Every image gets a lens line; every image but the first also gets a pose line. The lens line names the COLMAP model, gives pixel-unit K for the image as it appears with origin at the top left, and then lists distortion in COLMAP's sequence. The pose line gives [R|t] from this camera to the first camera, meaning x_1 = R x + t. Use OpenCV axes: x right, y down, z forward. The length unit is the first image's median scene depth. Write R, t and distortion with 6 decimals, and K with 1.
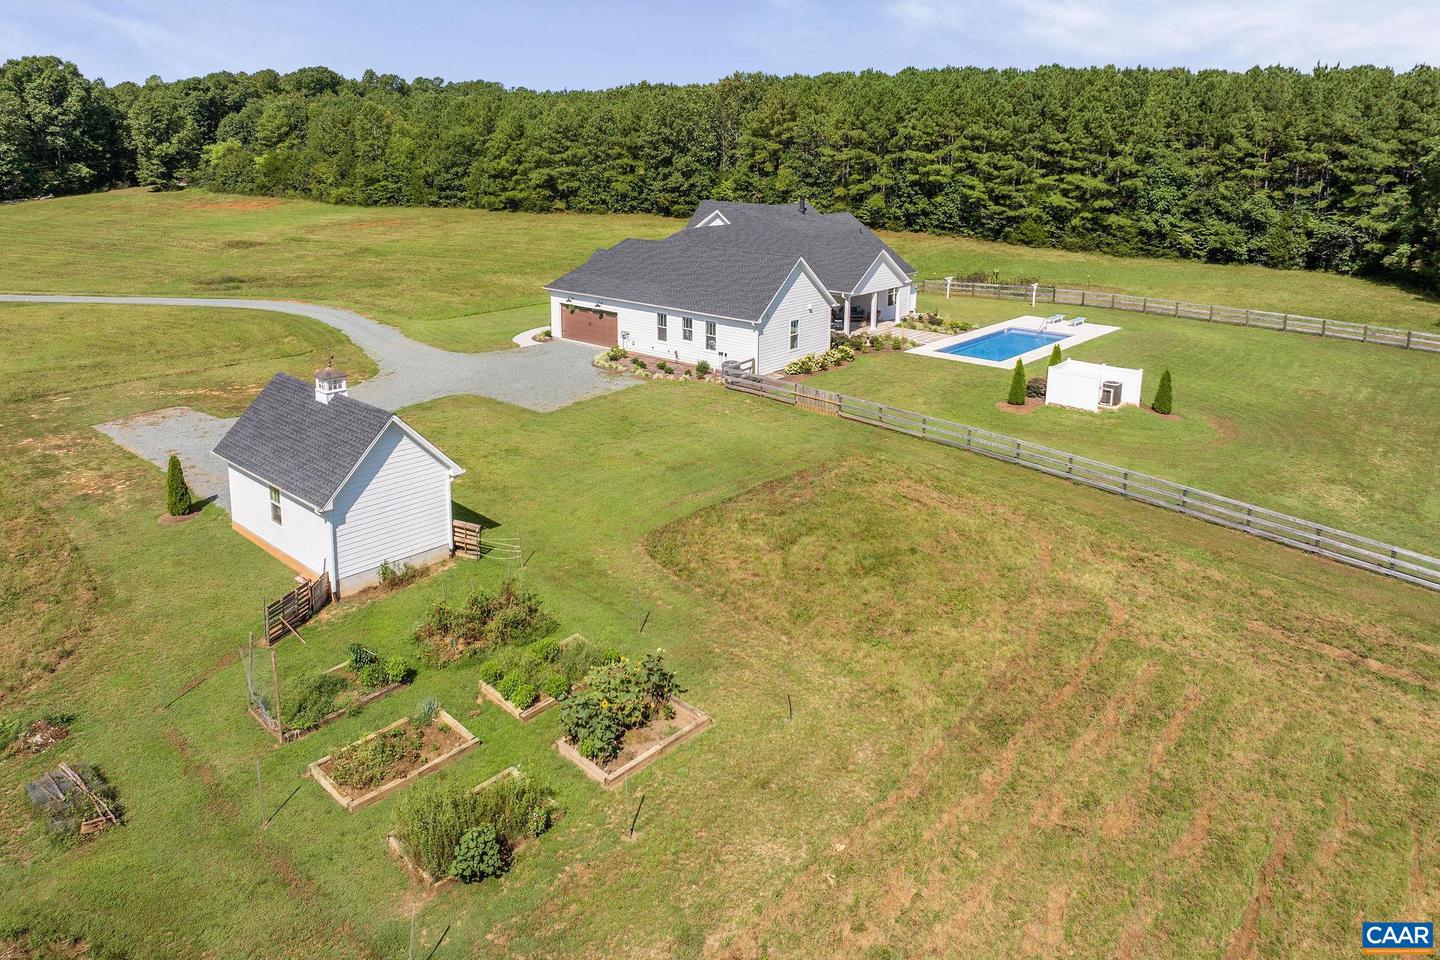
lens RADIAL K [[1035.5, 0, 697.6], [0, 1035.5, 332.9], [0, 0, 1]] dist [0.042341, -0.002812]
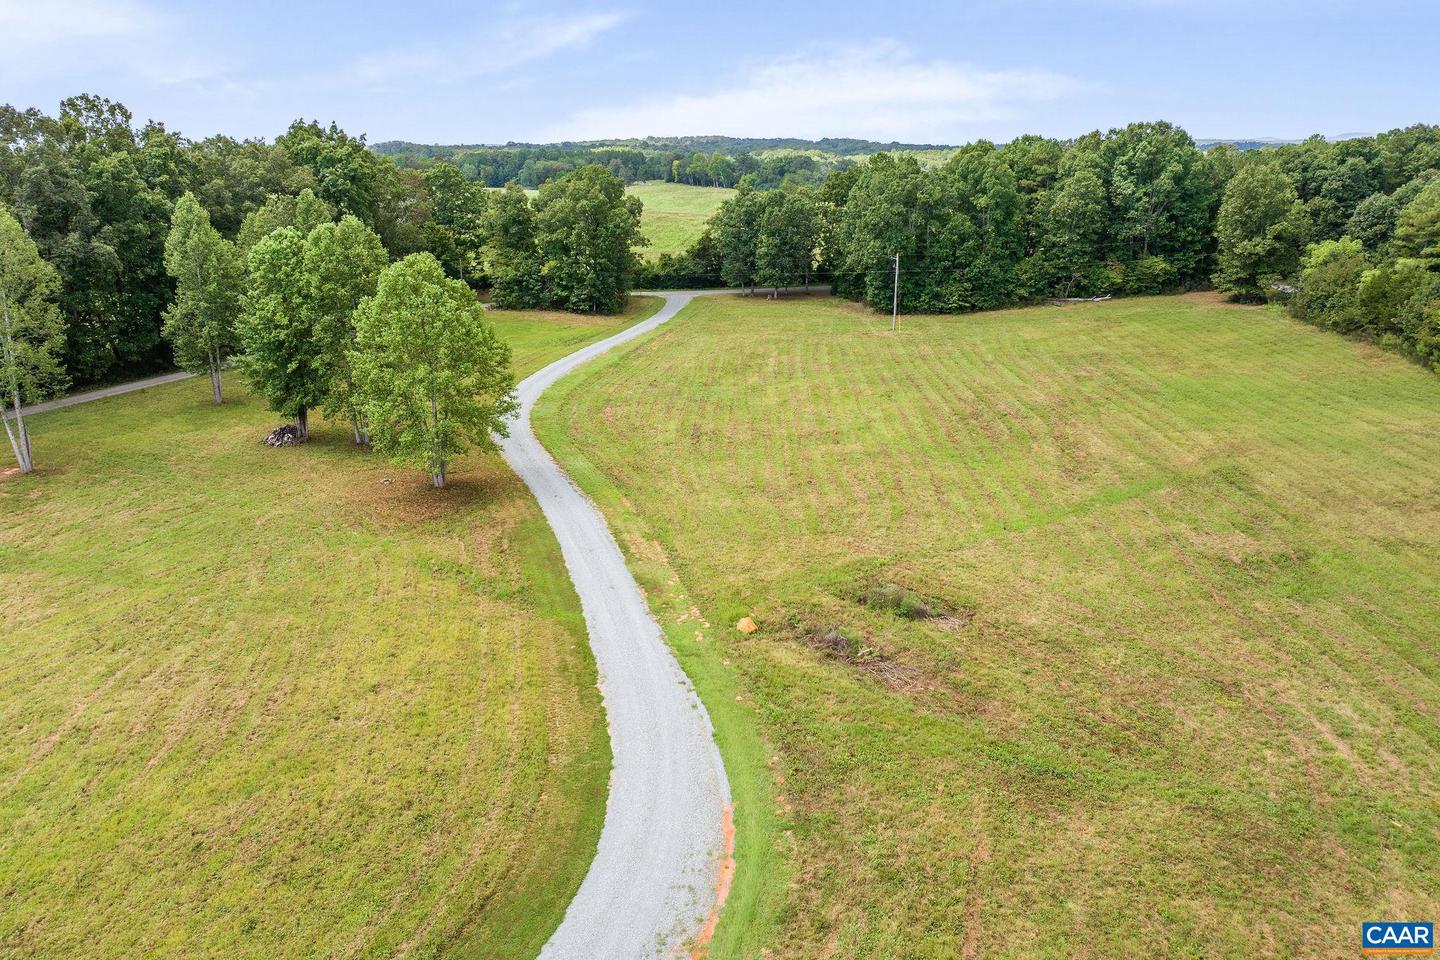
lens RADIAL K [[1012.8, 0, 741.1], [0, 1012.8, 438.5], [0, 0, 1]] dist [-0.026852, -0.002721]
pose [[0.441266, 0.240572, -0.864529, -0.051815], [-0.170338, 0.968335, 0.182516, -0.168340], [0.881062, 0.066724, 0.468272, 0.557198]]
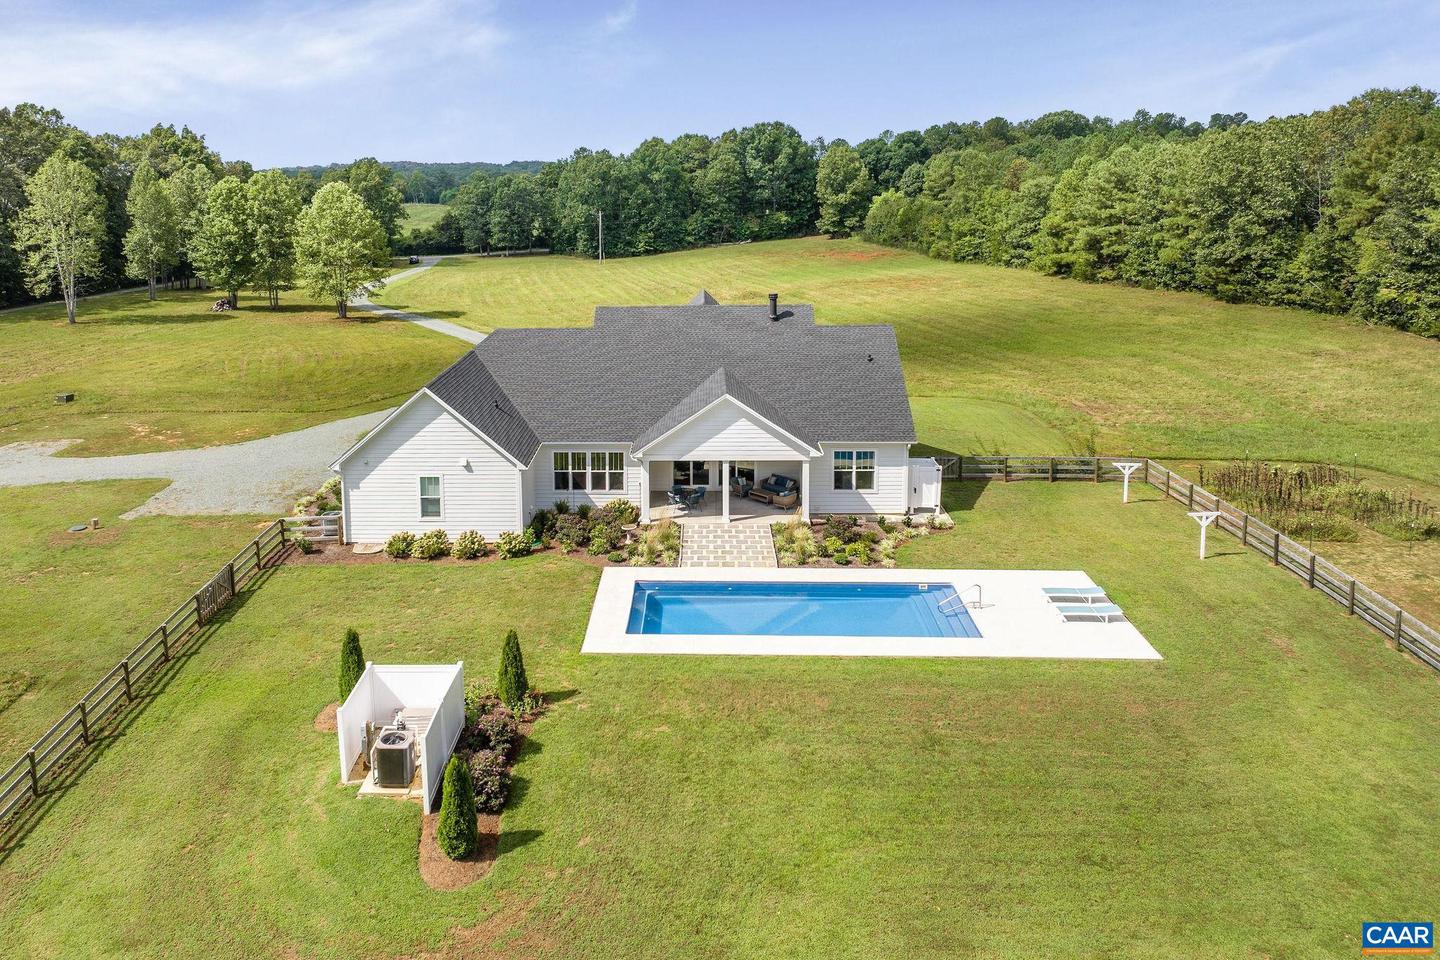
lens RADIAL K [[1055.4, 0, 639.6], [0, 1055.4, 278.9], [0, 0, 1]] dist [-0.032712, 0.000952]
pose [[0.610118, 0.063064, -0.789797, 0.320860], [-0.133791, 0.990713, -0.024246, -0.063807], [0.780933, 0.120461, 0.612889, 0.294885]]
